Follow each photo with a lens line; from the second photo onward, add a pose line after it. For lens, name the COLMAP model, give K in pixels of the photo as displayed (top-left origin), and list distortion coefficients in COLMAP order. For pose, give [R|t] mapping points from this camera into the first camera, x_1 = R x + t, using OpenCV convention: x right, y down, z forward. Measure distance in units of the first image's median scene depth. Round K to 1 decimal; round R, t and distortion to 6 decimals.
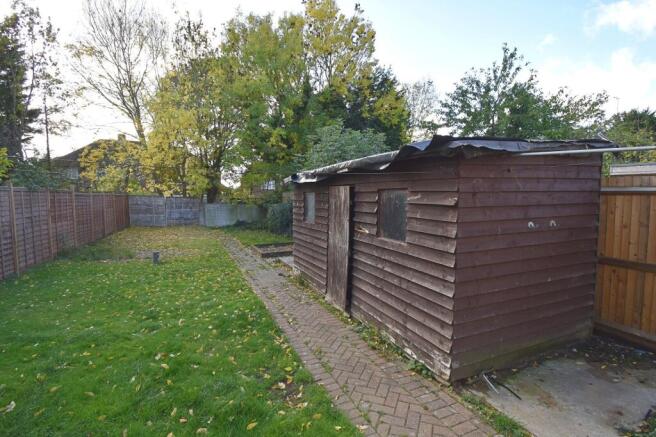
lens RADIAL K [[316.8, 0, 328.0], [0, 316.8, 218.5], [0, 0, 1]] dist [0.024985, -0.029331]
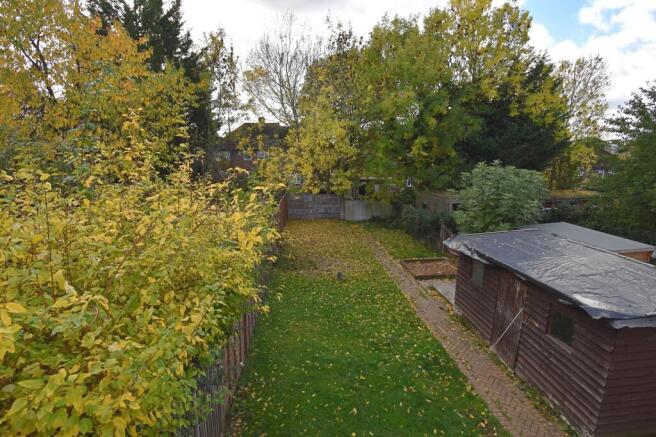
lens RADIAL K [[334.8, 0, 328.0], [0, 334.8, 218.5], [0, 0, 1]] dist [0.005378, -0.017408]
pose [[0.944679, 0.060659, -0.322339, -0.126660], [-0.024495, 0.993053, 0.115092, -0.241675], [0.327081, -0.100829, 0.939602, -0.274469]]
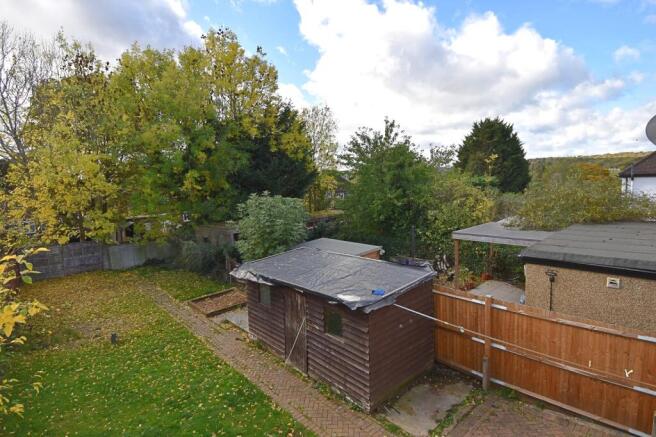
lens RADIAL K [[338.4, 0, 328.0], [0, 338.4, 218.5], [0, 0, 1]] dist [-0.000970, -0.002459]
pose [[0.951858, -0.074824, 0.297265, -0.129299], [0.067242, 0.997099, 0.035665, -0.247814], [-0.299072, -0.013959, 0.954129, -0.296395]]
